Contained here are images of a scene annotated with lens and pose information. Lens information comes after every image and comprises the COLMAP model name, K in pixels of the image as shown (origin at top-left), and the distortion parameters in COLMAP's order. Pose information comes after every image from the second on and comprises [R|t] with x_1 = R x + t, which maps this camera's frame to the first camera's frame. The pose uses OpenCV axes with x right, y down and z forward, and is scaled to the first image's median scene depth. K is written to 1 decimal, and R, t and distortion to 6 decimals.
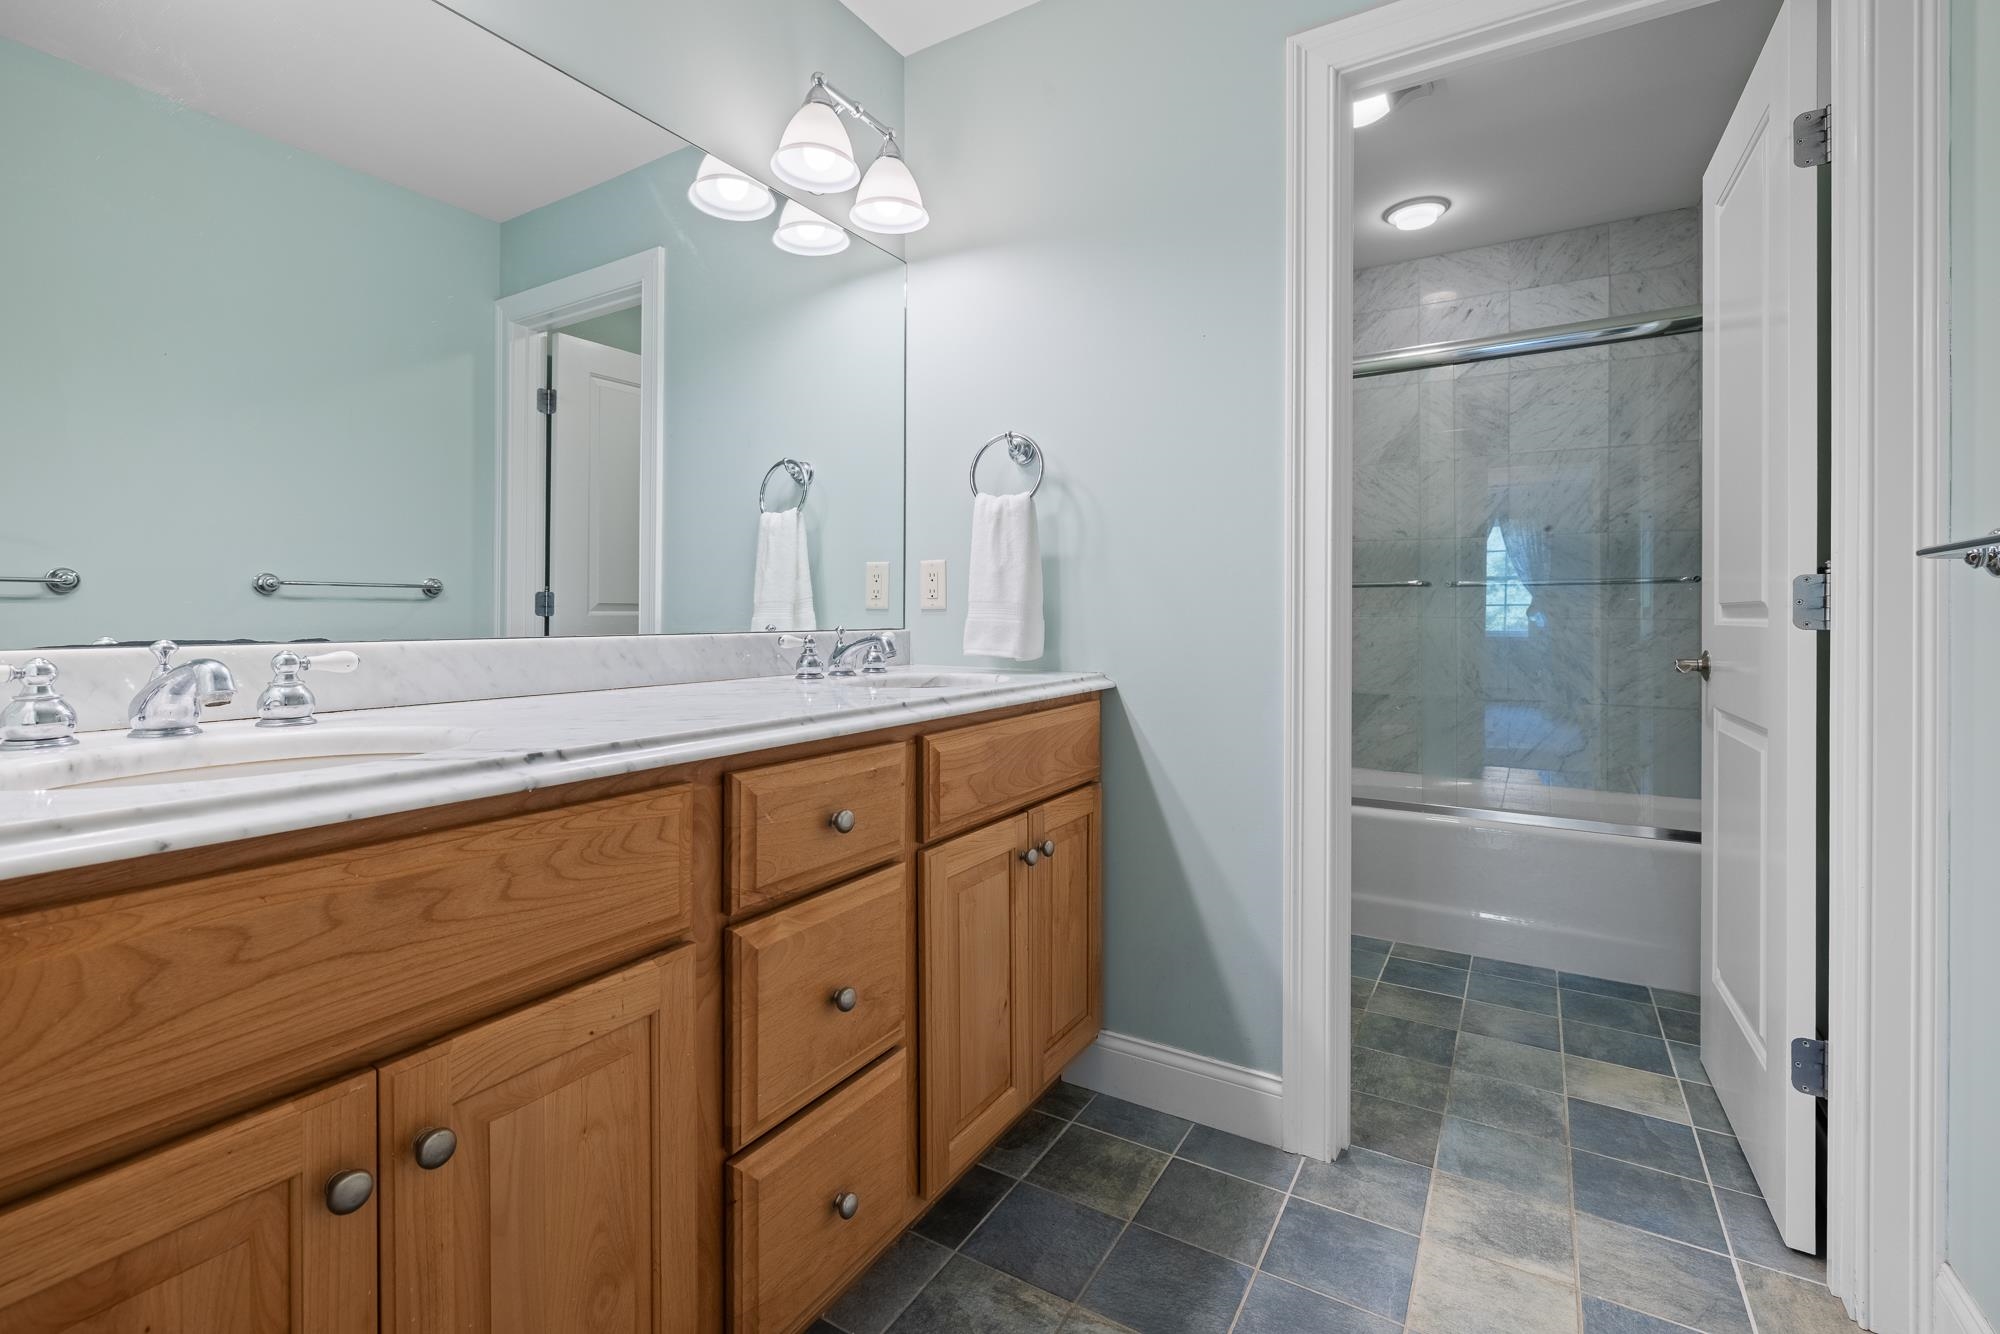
lens RADIAL K [[865.1, 0, 994.0], [0, 865.1, 622.8], [0, 0, 1]] dist [-0.000663, -0.000870]
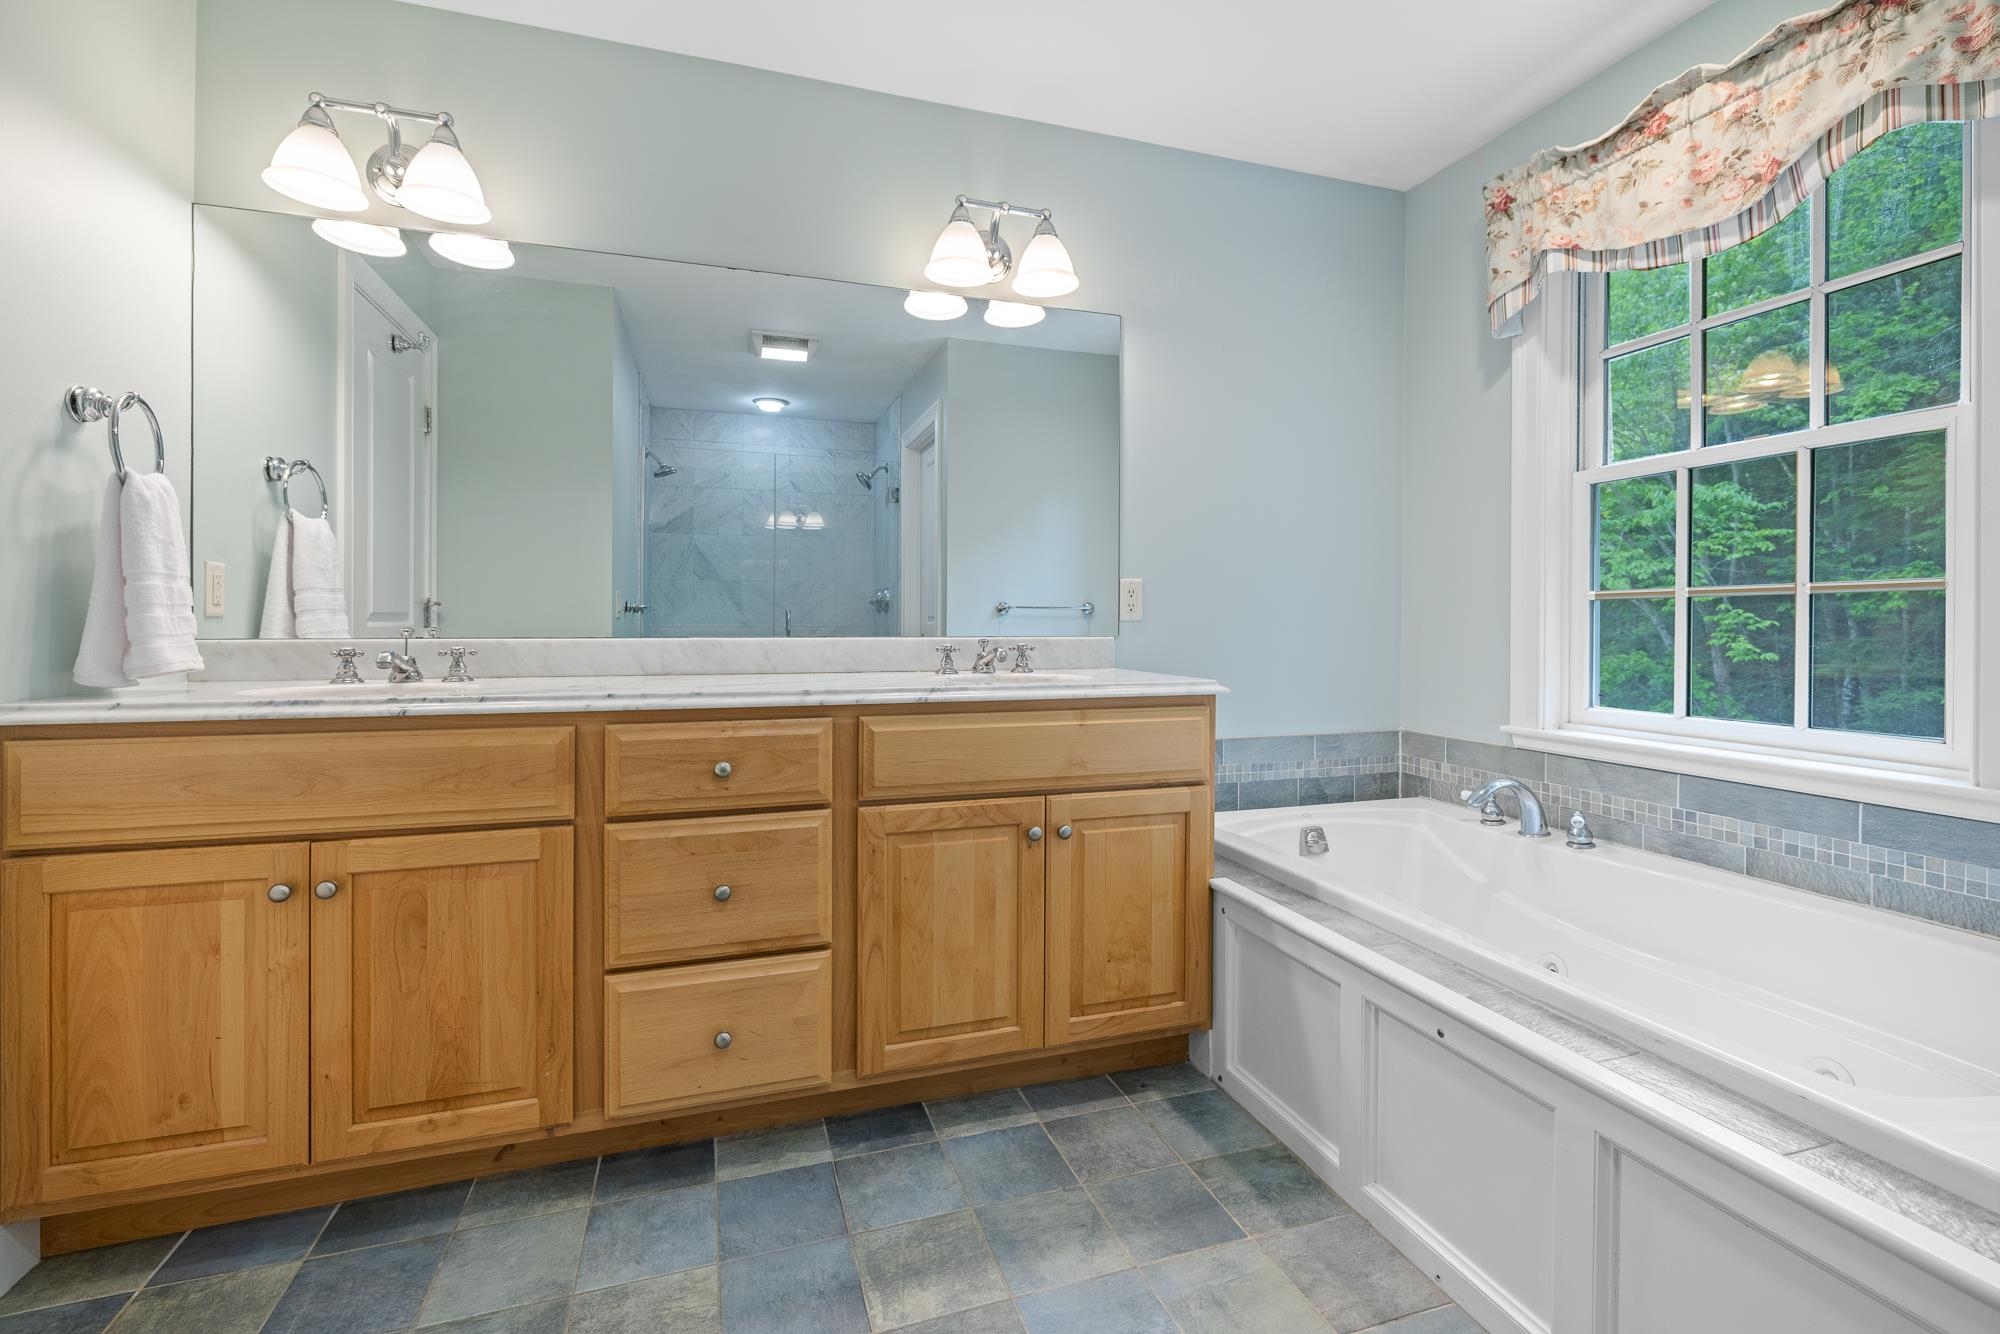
lens RADIAL K [[865.1, 0, 994.0], [0, 865.1, 622.8], [0, 0, 1]] dist [-0.000663, -0.000870]
pose [[0.750261, -0.001478, -0.661140, 0.942018], [-0.006710, 0.999929, -0.009850, -0.004740], [0.661107, 0.011826, 0.750198, 0.135545]]
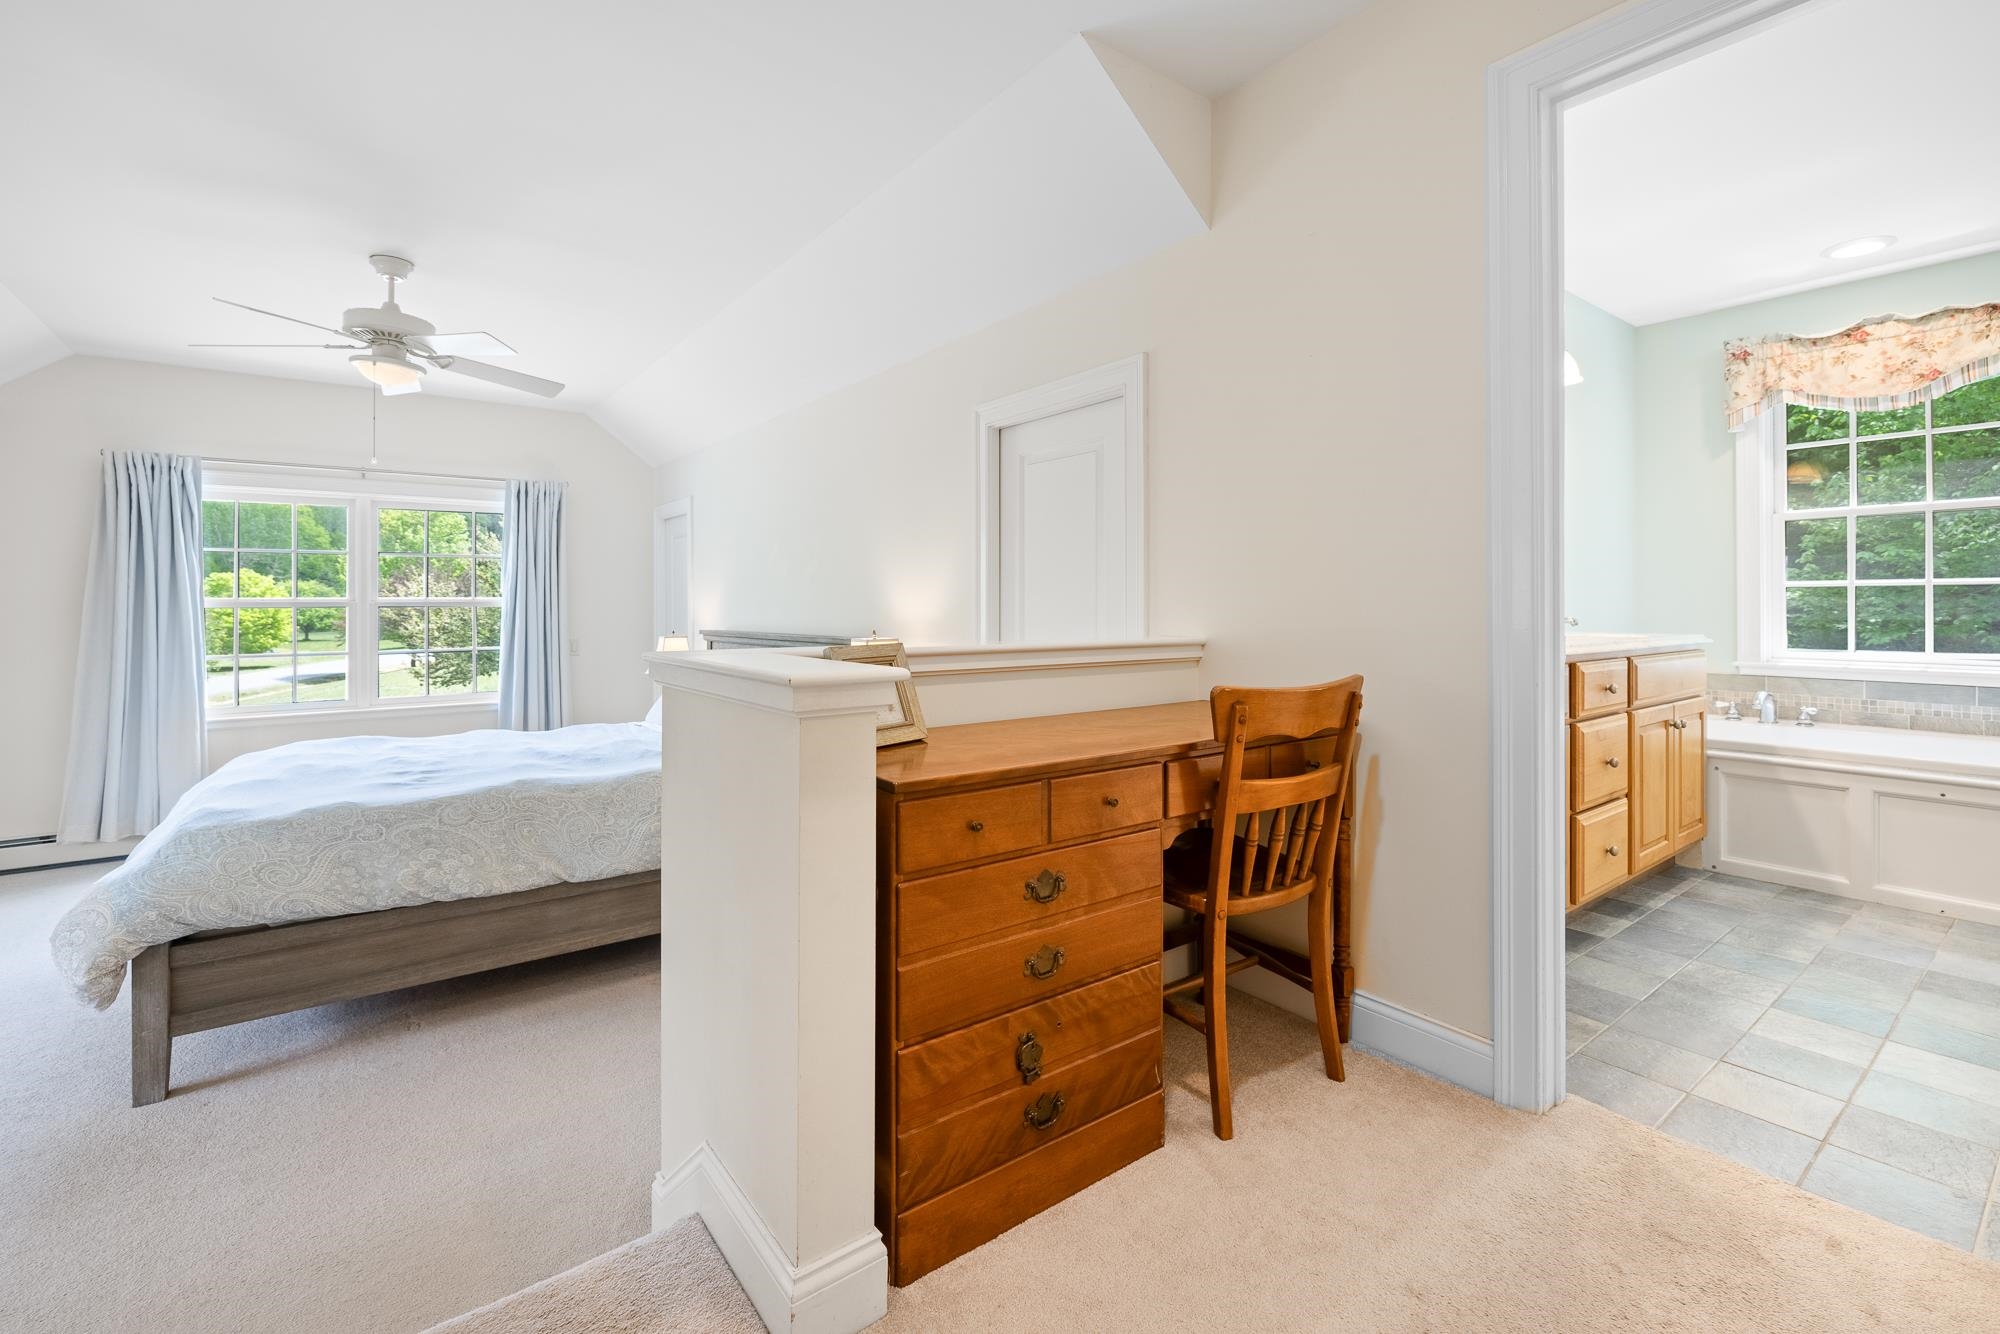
lens RADIAL K [[881.5, 0, 1005.9], [0, 881.5, 603.5], [0, 0, 1]] dist [-0.010402, 0.000138]
pose [[0.929181, -0.004933, -0.369592, -0.732352], [-0.000773, 0.999883, -0.015289, 0.028723], [0.369625, 0.014492, 0.929068, -1.653772]]
